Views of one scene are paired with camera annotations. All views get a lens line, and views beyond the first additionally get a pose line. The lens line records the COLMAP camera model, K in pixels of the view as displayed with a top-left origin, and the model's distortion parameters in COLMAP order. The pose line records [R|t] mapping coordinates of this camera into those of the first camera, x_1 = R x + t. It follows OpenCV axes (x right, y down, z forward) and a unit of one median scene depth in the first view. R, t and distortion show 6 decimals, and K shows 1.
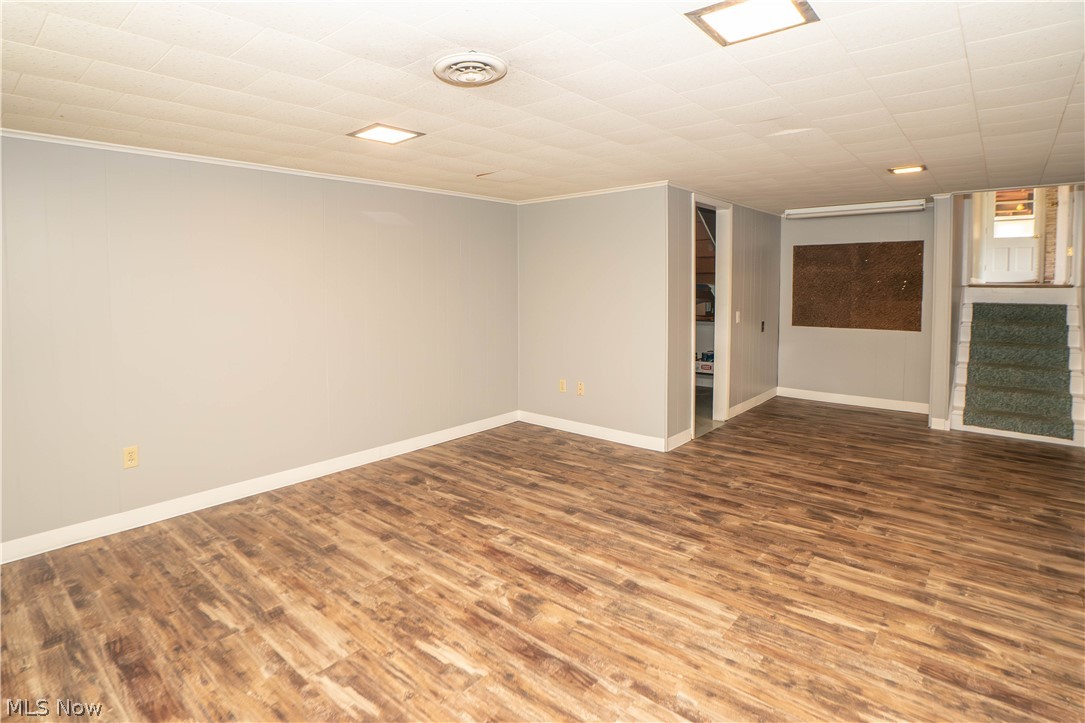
lens RADIAL K [[541.7, 0, 547.4], [0, 541.7, 362.4], [0, 0, 1]] dist [-0.025775, 0.001093]
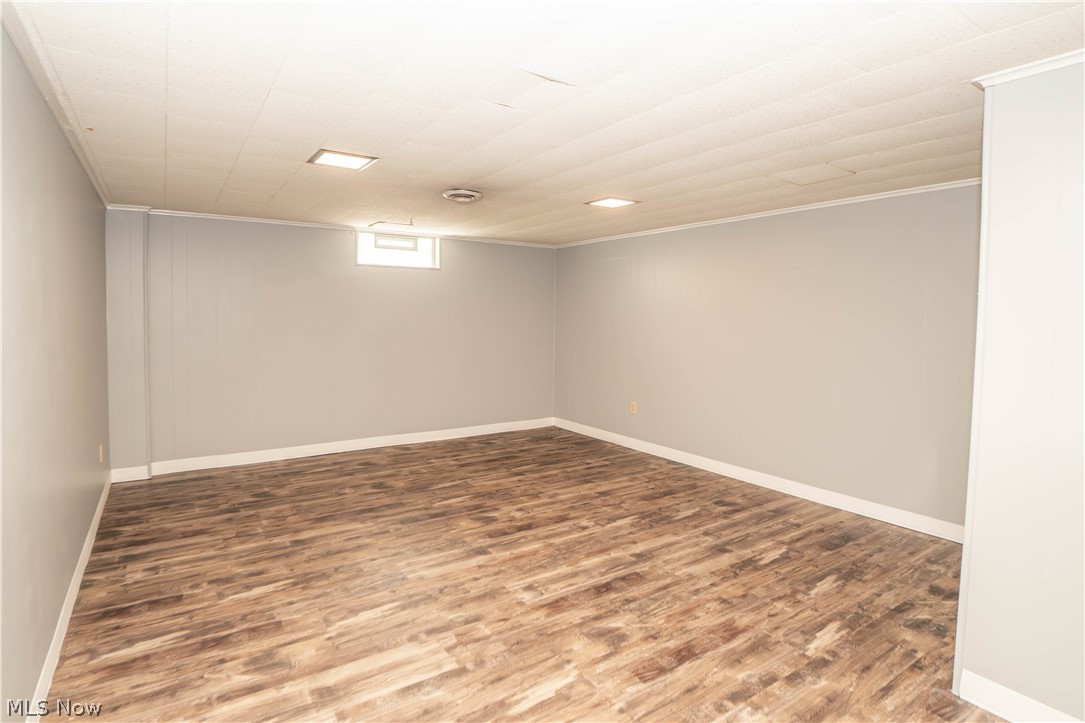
lens RADIAL K [[541.7, 0, 547.4], [0, 541.7, 362.4], [0, 0, 1]] dist [-0.025775, 0.001093]
pose [[-0.235739, 0.087064, -0.967909, 1.242715], [-0.144813, 0.981712, 0.123576, -0.193506], [0.960966, 0.169297, -0.218819, 1.281973]]
